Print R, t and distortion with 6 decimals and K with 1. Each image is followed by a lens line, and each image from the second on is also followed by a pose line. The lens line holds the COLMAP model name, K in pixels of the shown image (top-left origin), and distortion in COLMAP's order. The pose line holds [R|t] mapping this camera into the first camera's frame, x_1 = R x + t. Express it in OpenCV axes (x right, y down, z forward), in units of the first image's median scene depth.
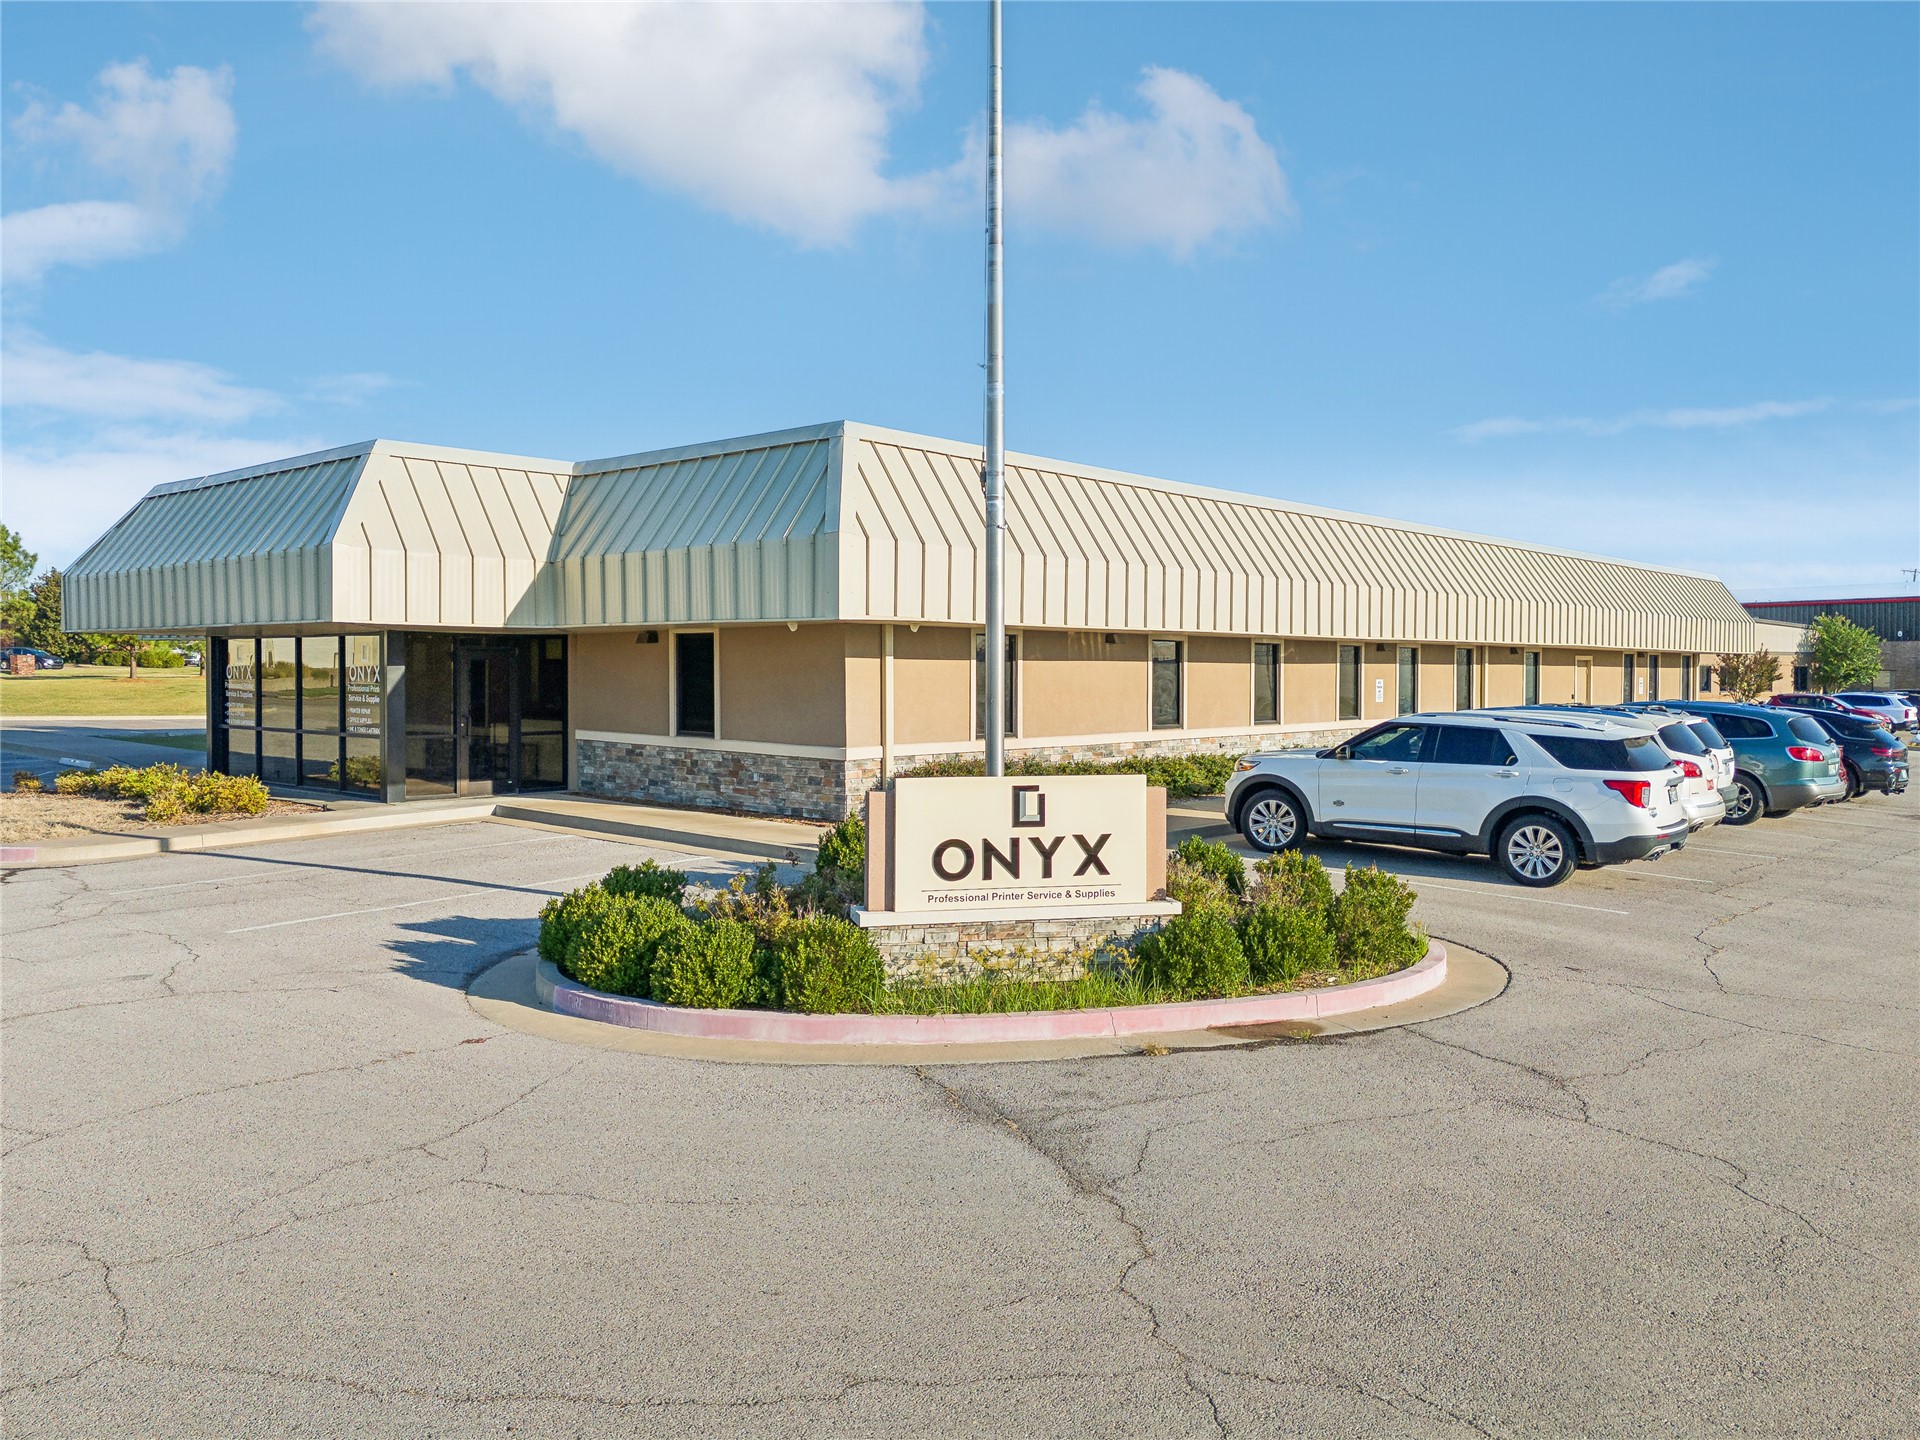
lens RADIAL K [[1392.9, 0, 960.0], [0, 1392.9, 720.0], [0, 0, 1]] dist [0.054495, -0.005555]
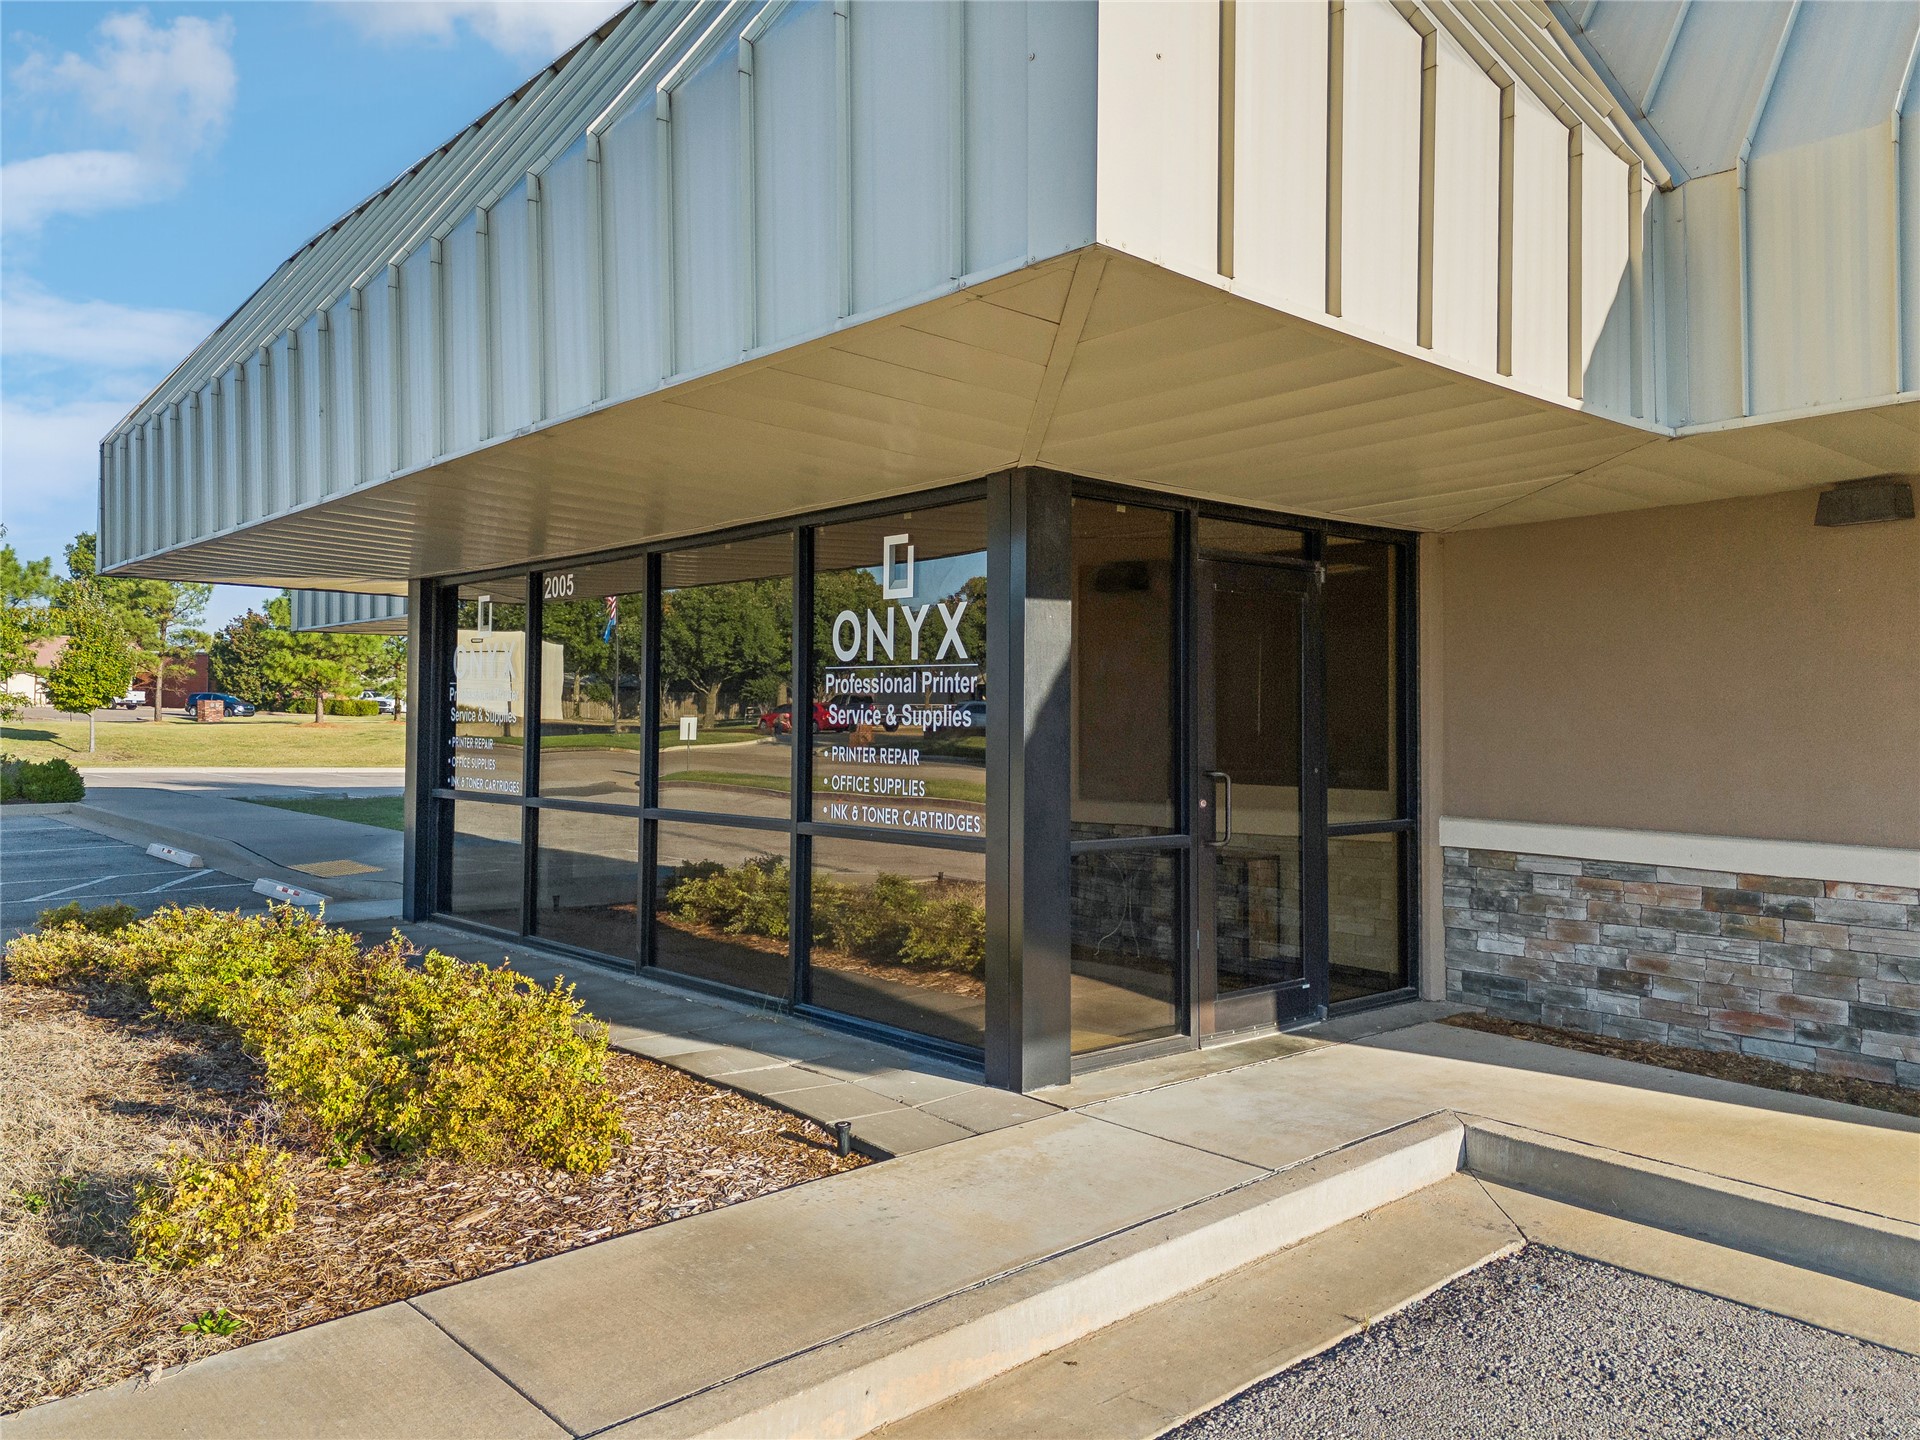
lens RADIAL K [[1392.9, 0, 960.0], [0, 1392.9, 720.0], [0, 0, 1]] dist [0.054495, -0.005555]
pose [[0.993962, 0.002795, -0.109688, -0.354271], [-0.007207, 0.999180, -0.039841, -0.002168], [0.109487, 0.040391, 0.993167, 0.660293]]
